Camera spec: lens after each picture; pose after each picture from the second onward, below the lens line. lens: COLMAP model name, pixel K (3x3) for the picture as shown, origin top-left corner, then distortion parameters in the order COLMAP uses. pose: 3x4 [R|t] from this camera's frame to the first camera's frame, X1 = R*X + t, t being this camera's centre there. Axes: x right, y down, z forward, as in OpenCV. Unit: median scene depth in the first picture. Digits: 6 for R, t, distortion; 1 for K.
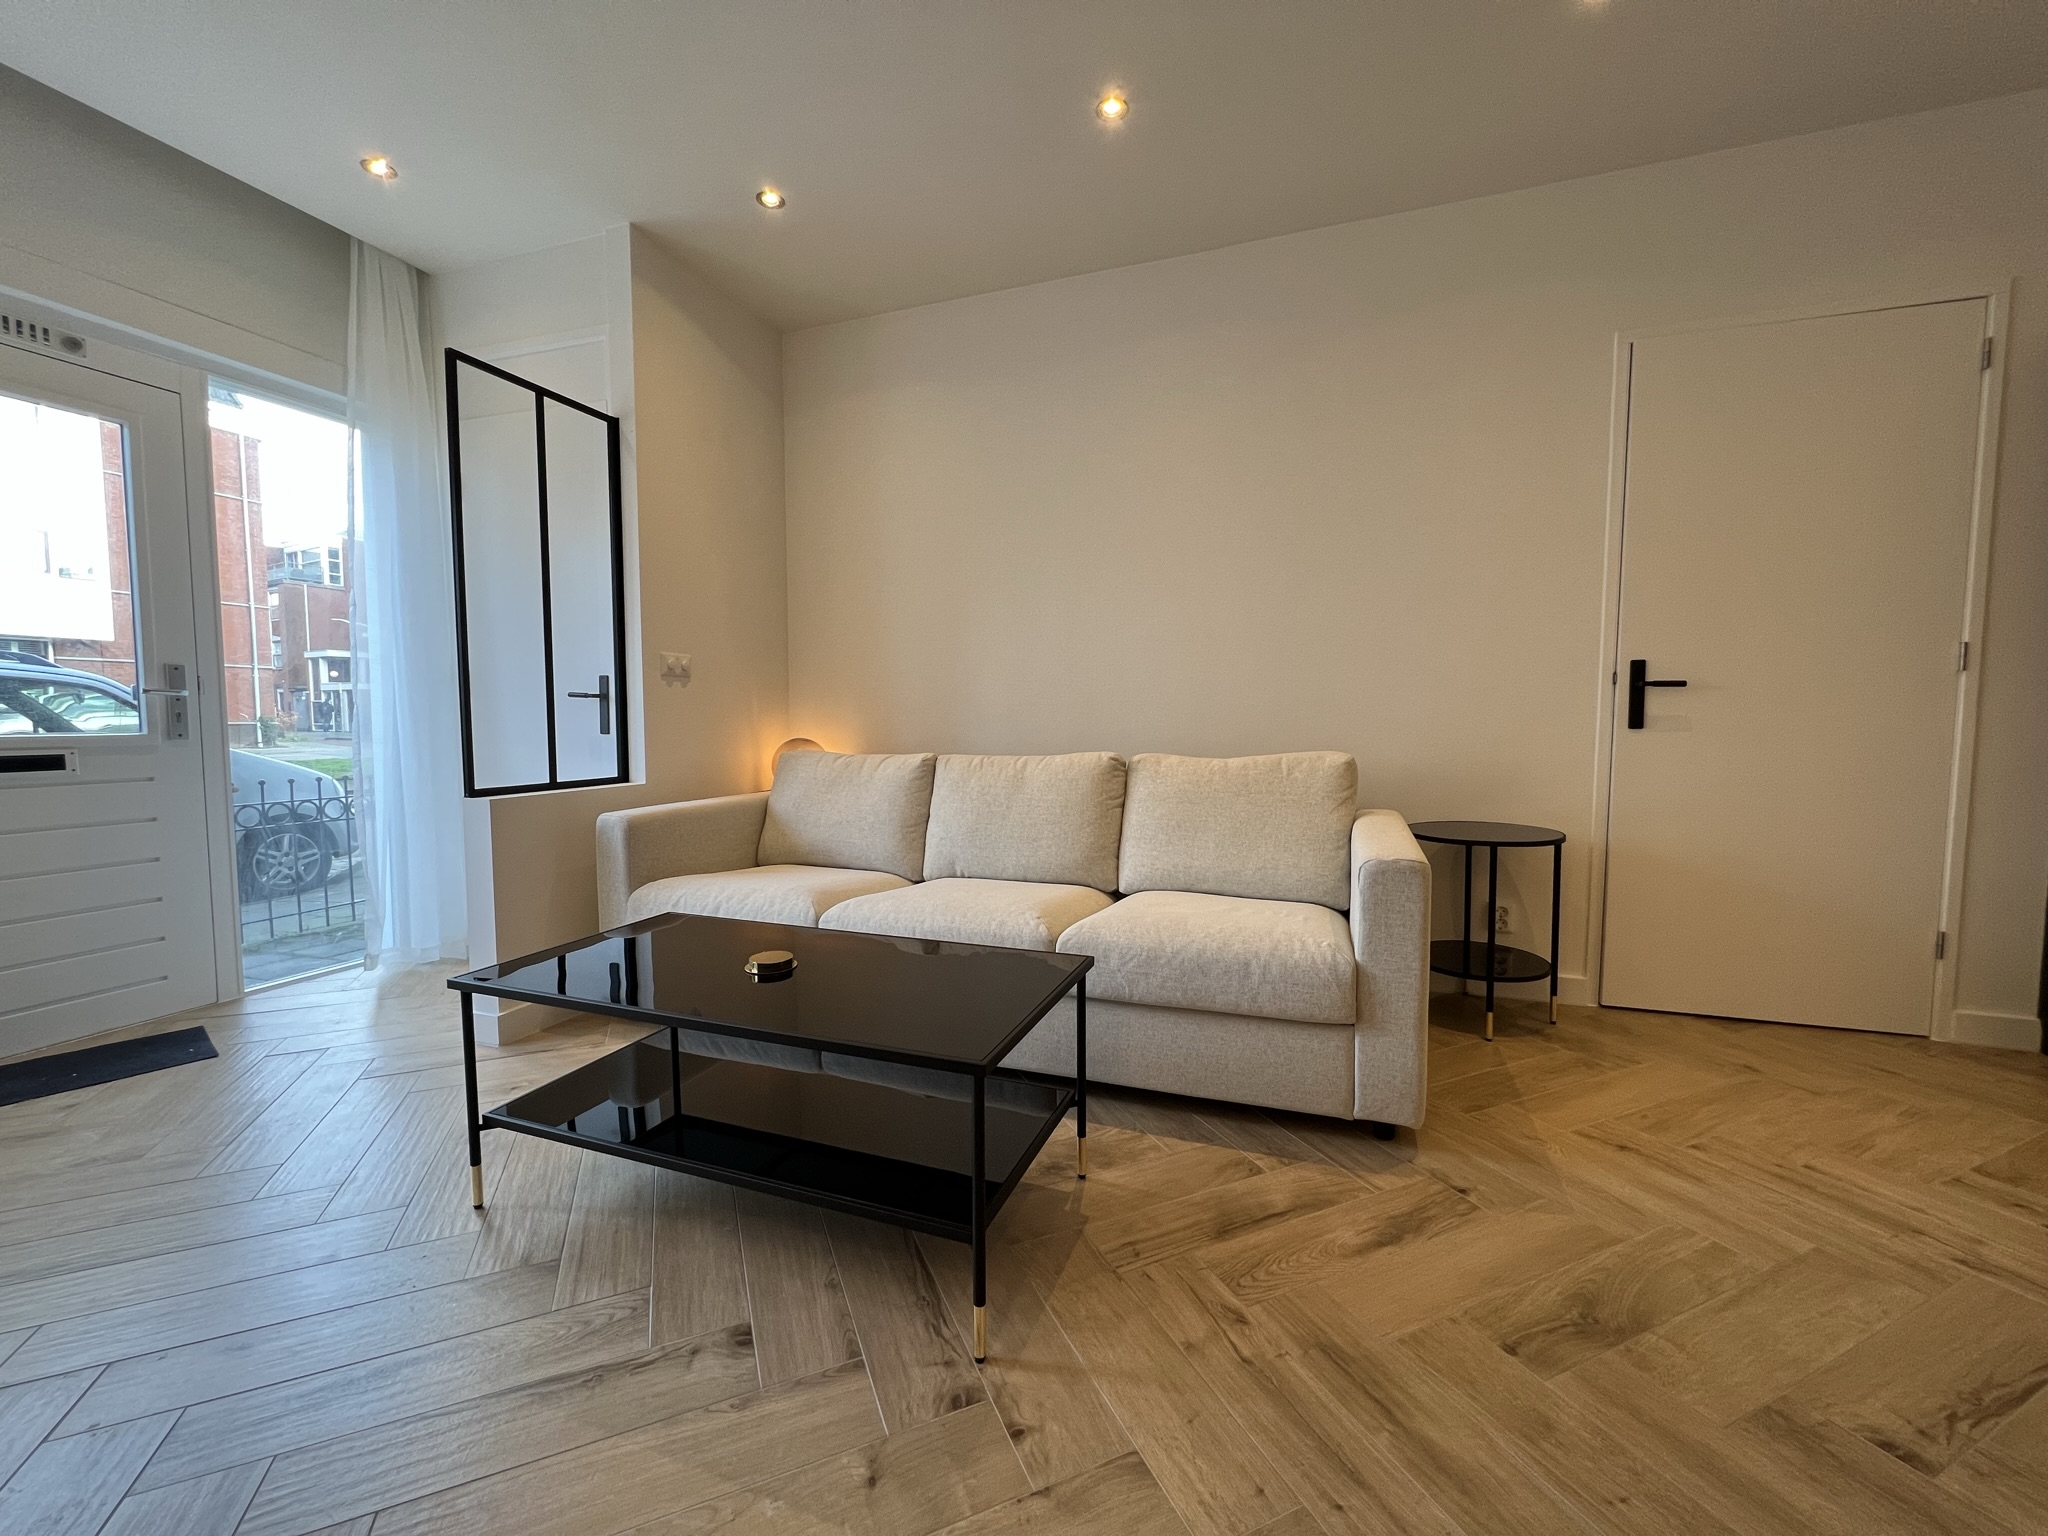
lens RADIAL K [[818.8, 0, 1022.2], [0, 818.8, 768.3], [0, 0, 1]] dist [-0.001511, 0.000420]
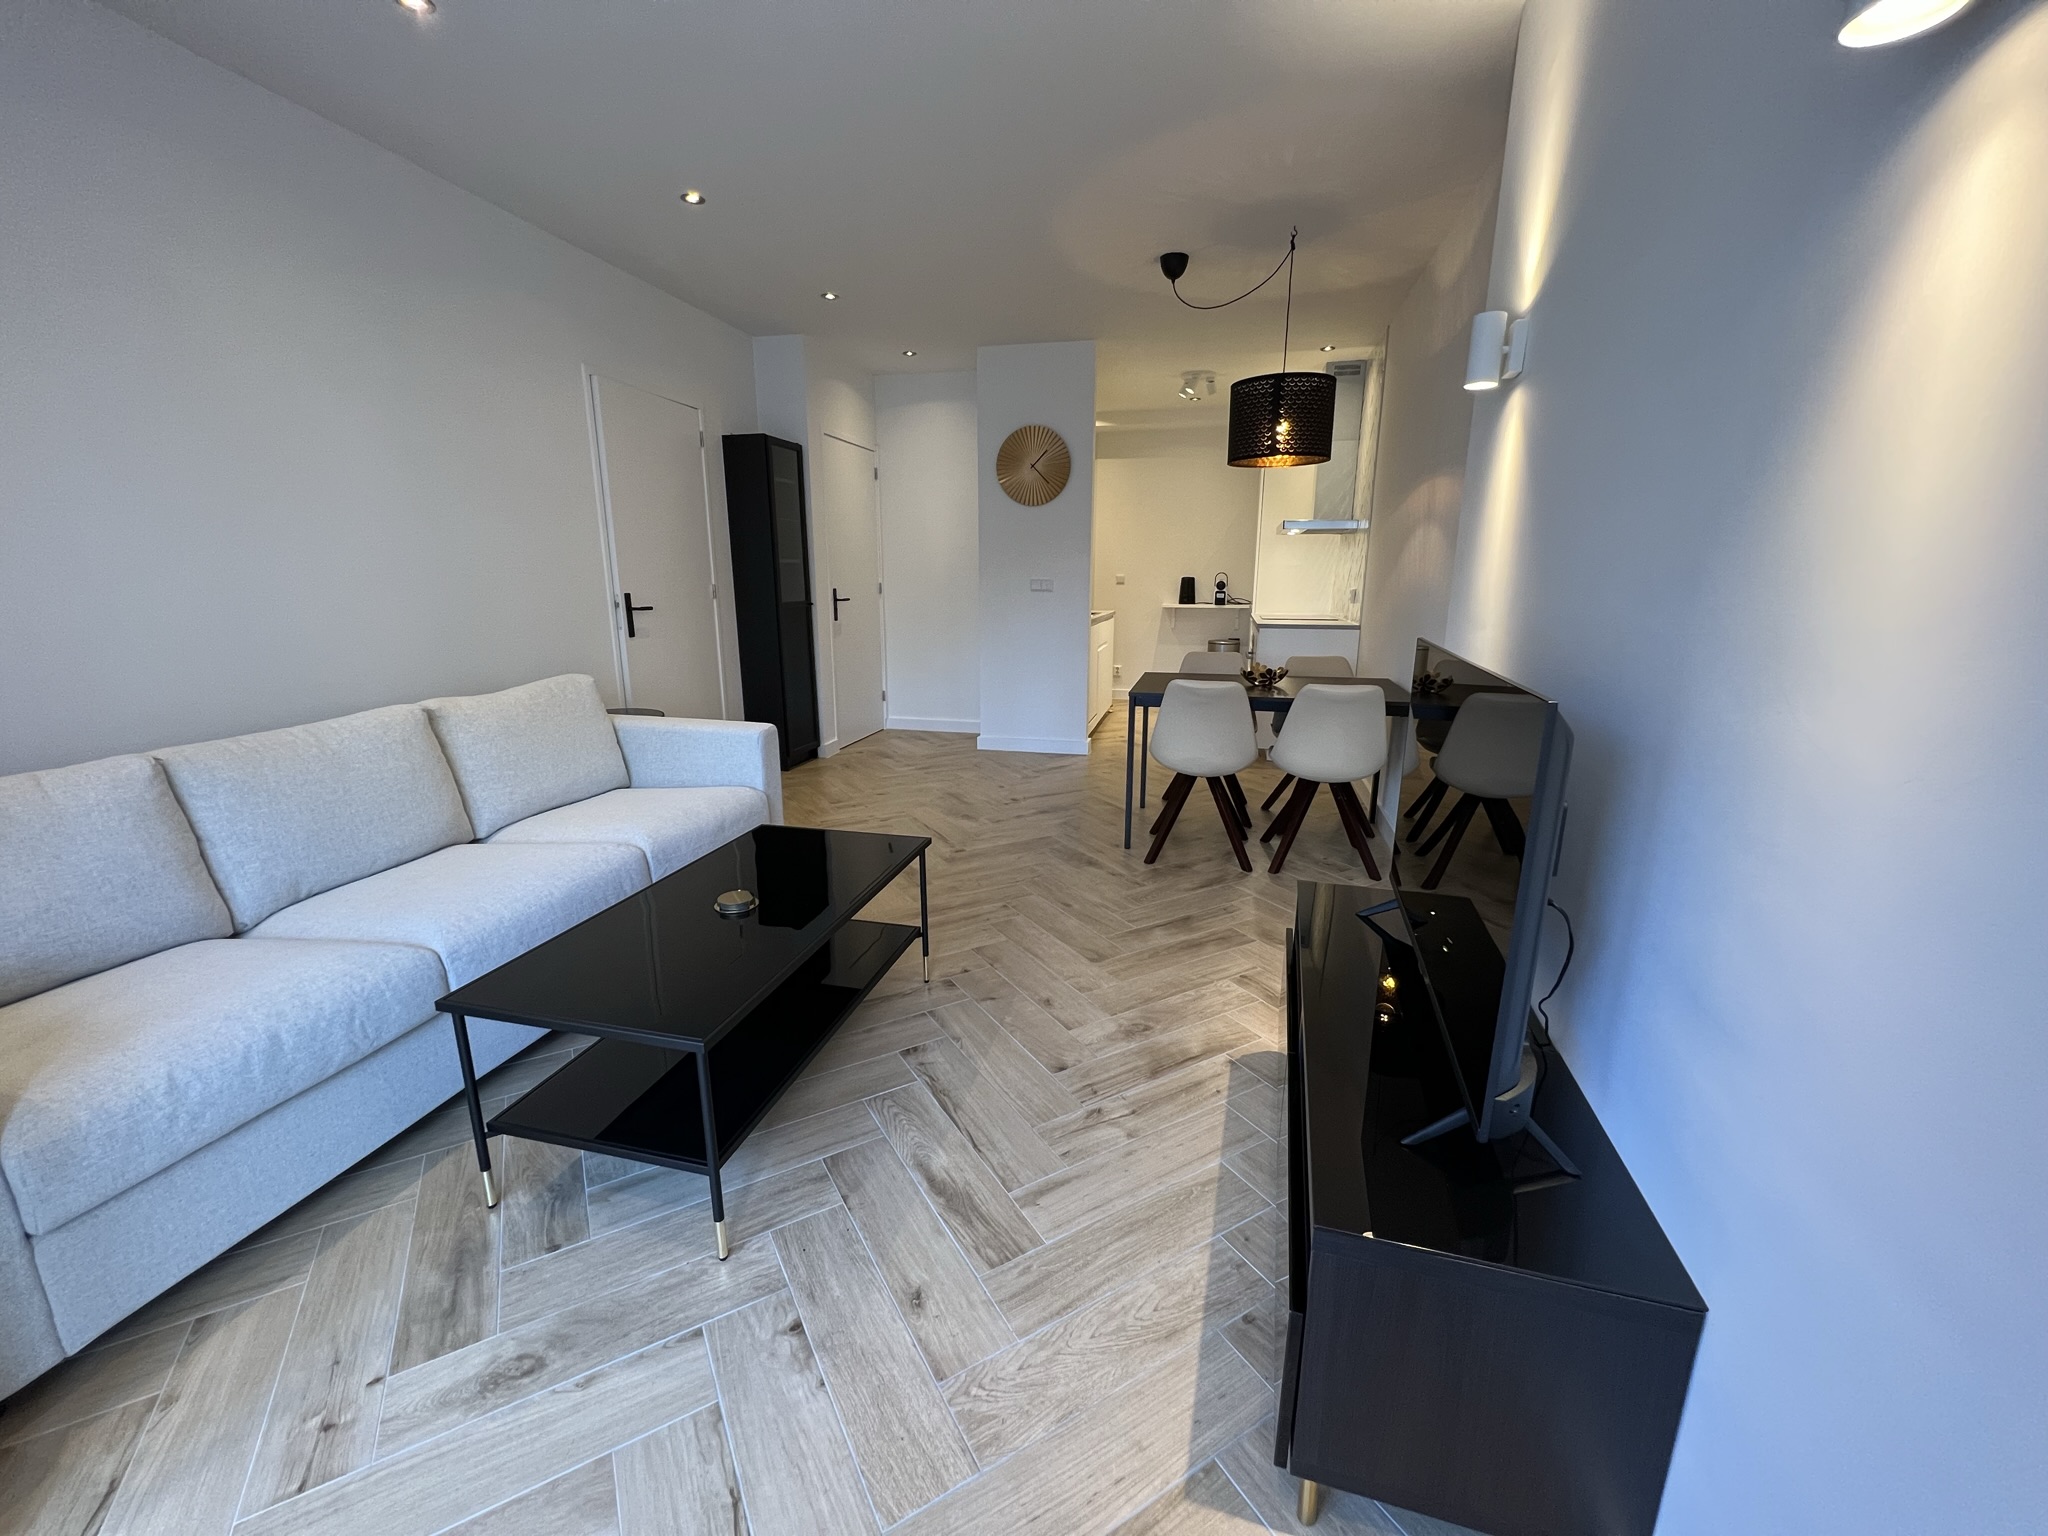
lens RADIAL K [[818.8, 0, 1022.9], [0, 818.8, 772.0], [0, 0, 1]] dist [-0.001511, 0.000420]
pose [[-0.127110, -0.233386, 0.964040, -1.508479], [0.062673, 0.968092, 0.242630, -0.215391], [-0.989907, 0.091260, -0.108427, 0.720899]]
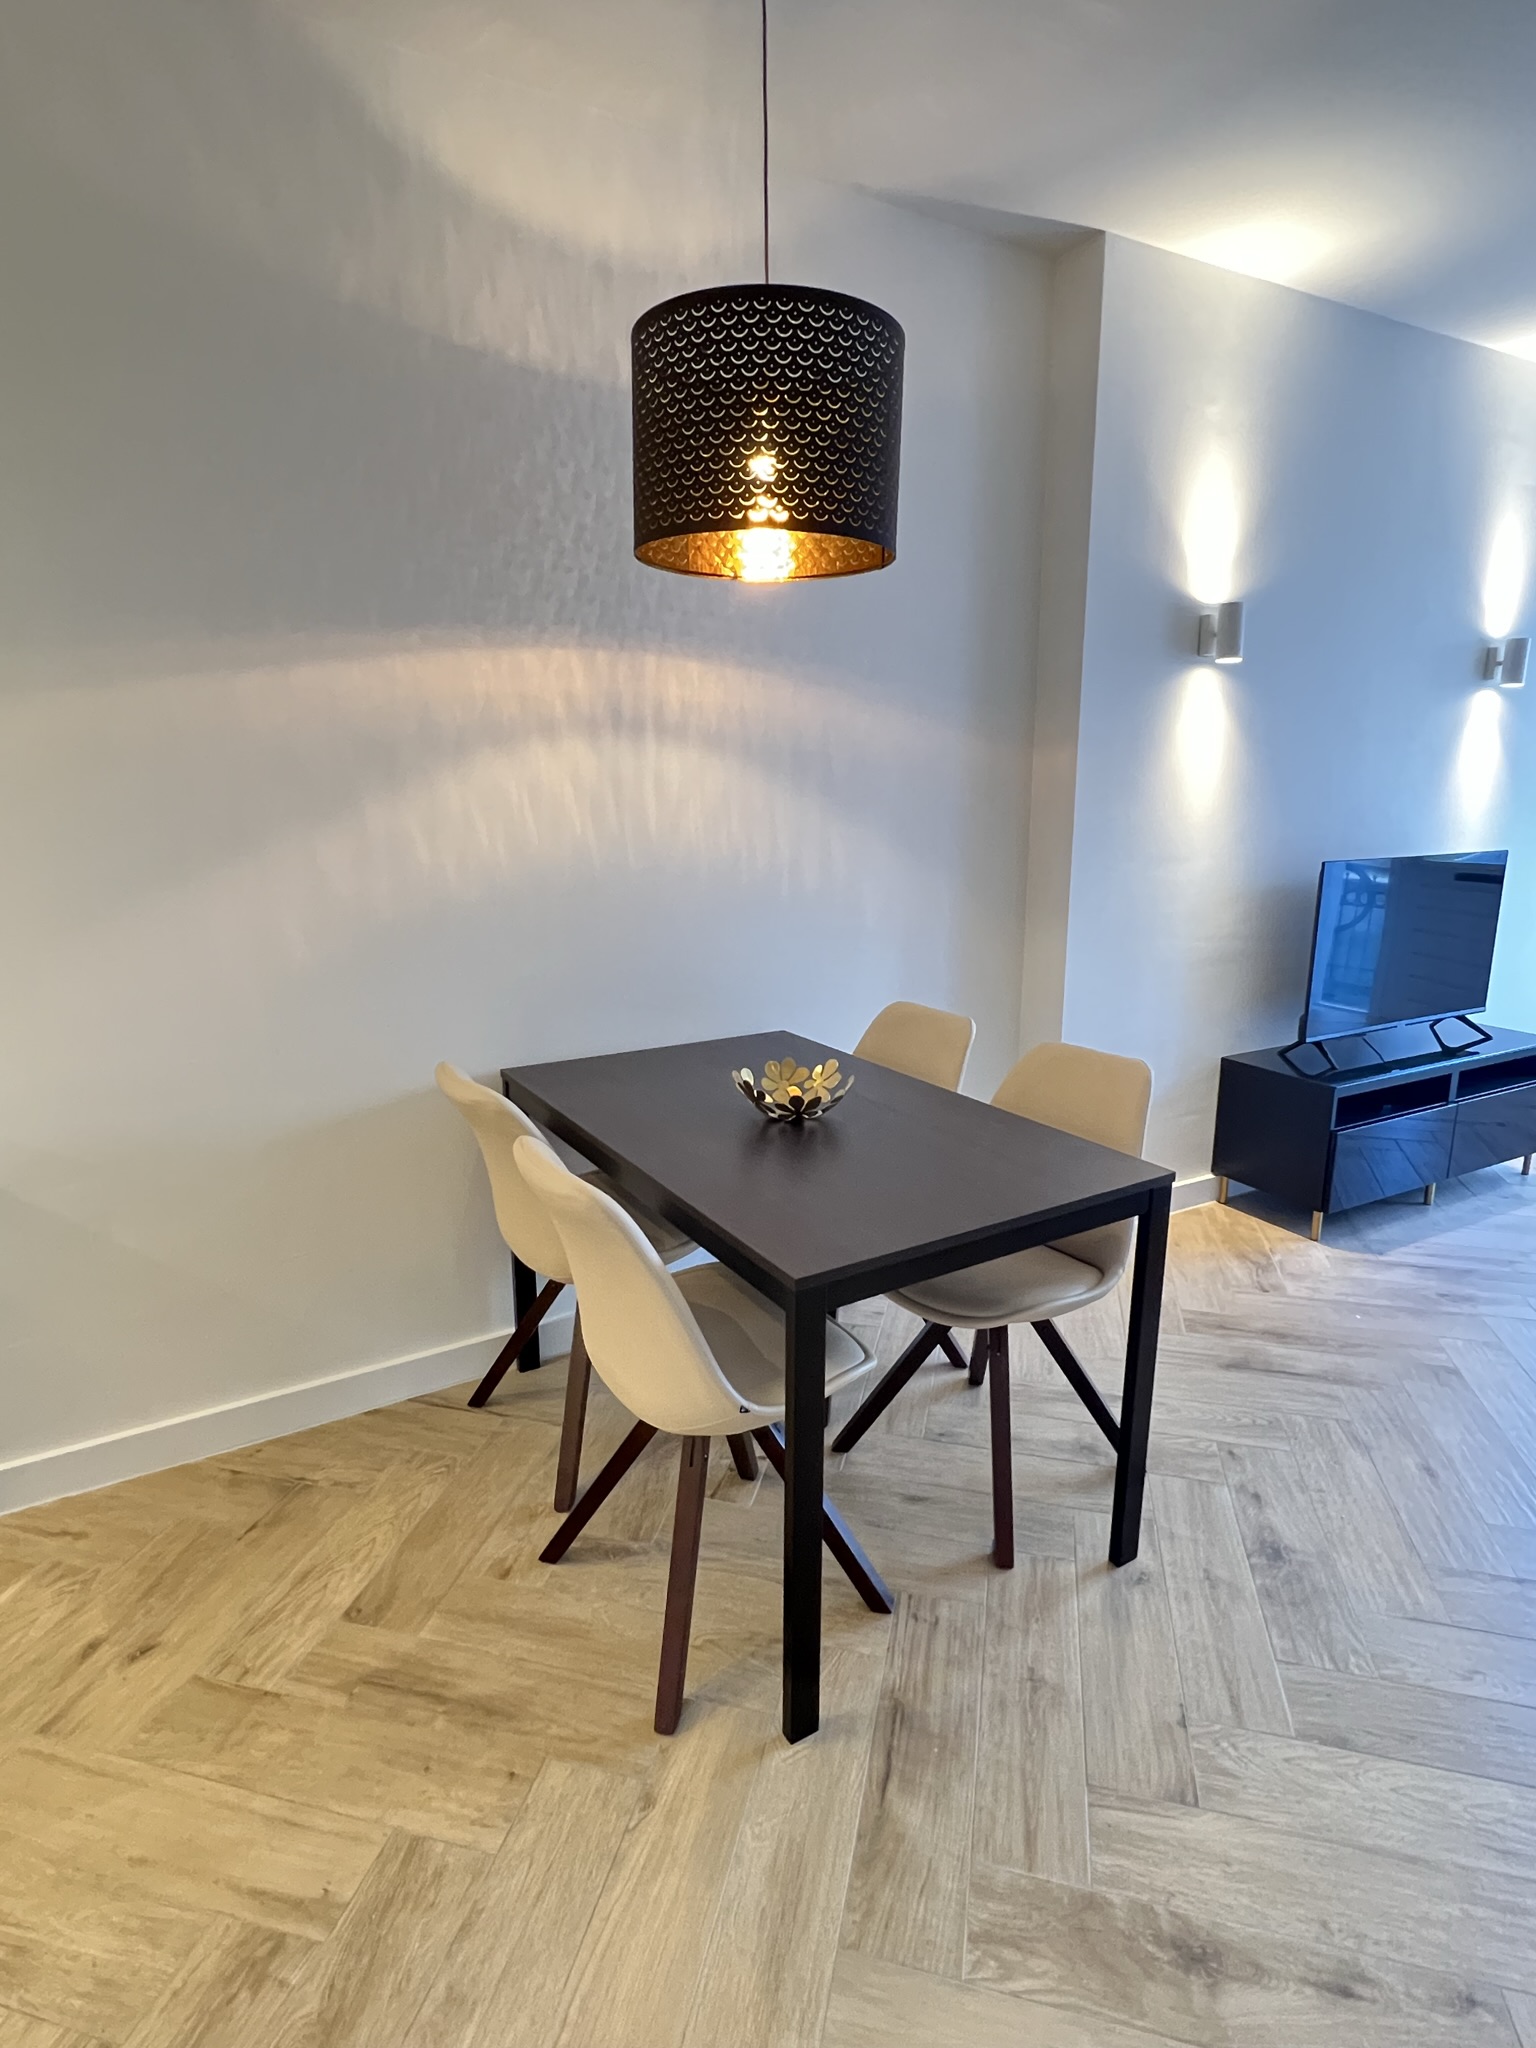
lens RADIAL K [[1078.6, 0, 758.0], [0, 1078.6, 1021.2], [0, 0, 1]] dist [-0.003721, 0.002445]
pose [[-0.611183, 0.182530, -0.770155, 1.754996], [-0.045077, 0.963438, 0.264112, -0.283965], [0.790205, 0.196137, -0.580609, 0.440240]]
